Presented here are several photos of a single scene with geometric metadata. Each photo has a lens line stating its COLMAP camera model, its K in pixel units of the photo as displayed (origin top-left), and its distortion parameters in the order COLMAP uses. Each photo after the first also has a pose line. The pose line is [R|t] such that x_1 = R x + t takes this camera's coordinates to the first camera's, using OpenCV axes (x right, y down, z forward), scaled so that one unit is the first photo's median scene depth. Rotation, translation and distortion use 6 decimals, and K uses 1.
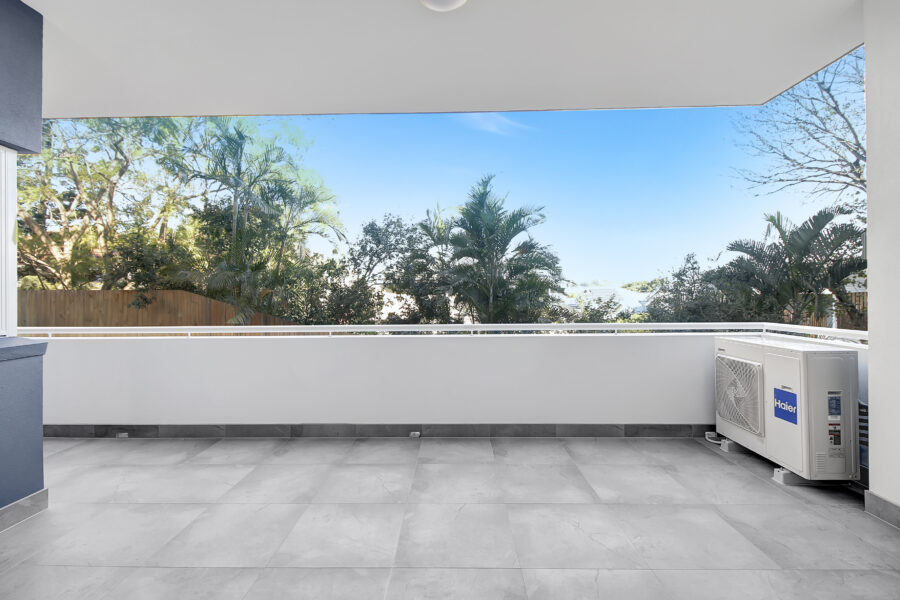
lens RADIAL K [[414.9, 0, 449.0], [0, 414.9, 296.5], [0, 0, 1]] dist [0.014653, -0.002160]
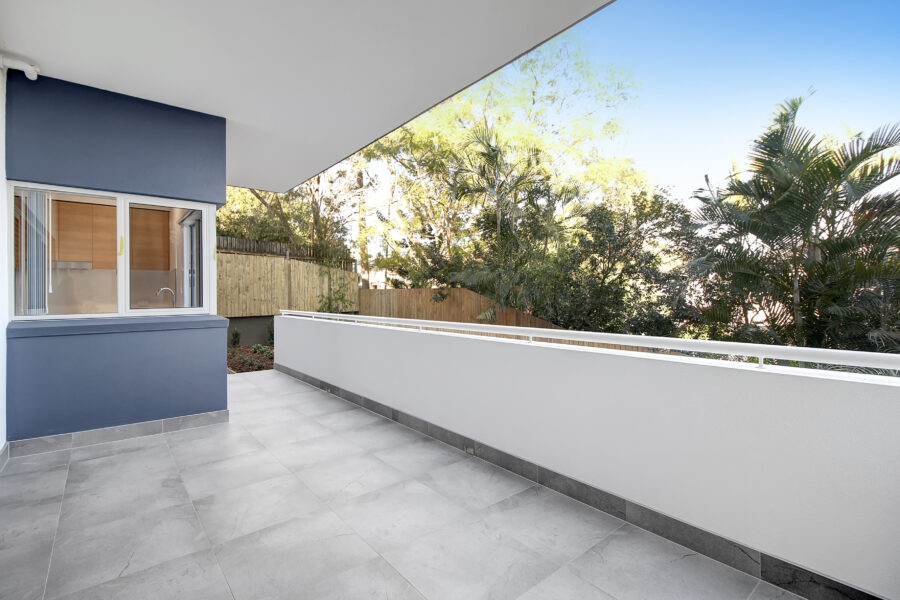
lens RADIAL K [[414.9, 0, 448.6], [0, 414.9, 293.3], [0, 0, 1]] dist [0.014653, -0.002160]
pose [[0.646152, -0.001317, -0.763208, 0.273075], [-0.000003, 0.999999, -0.001728, 0.002442], [0.763209, 0.001119, 0.646151, 0.198580]]
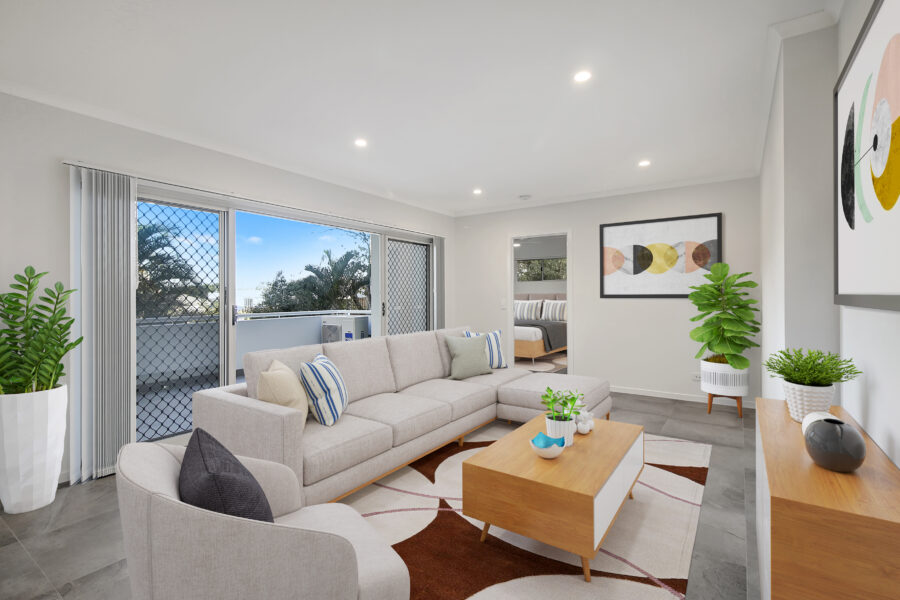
lens RADIAL K [[414.9, 0, 448.7], [0, 414.9, 299.2], [0, 0, 1]] dist [0.014653, -0.002160]
pose [[0.550898, -0.000017, 0.834573, -0.373912], [0.007314, 0.999962, -0.004807, 0.010294], [-0.834541, 0.008752, 0.550877, -0.350647]]
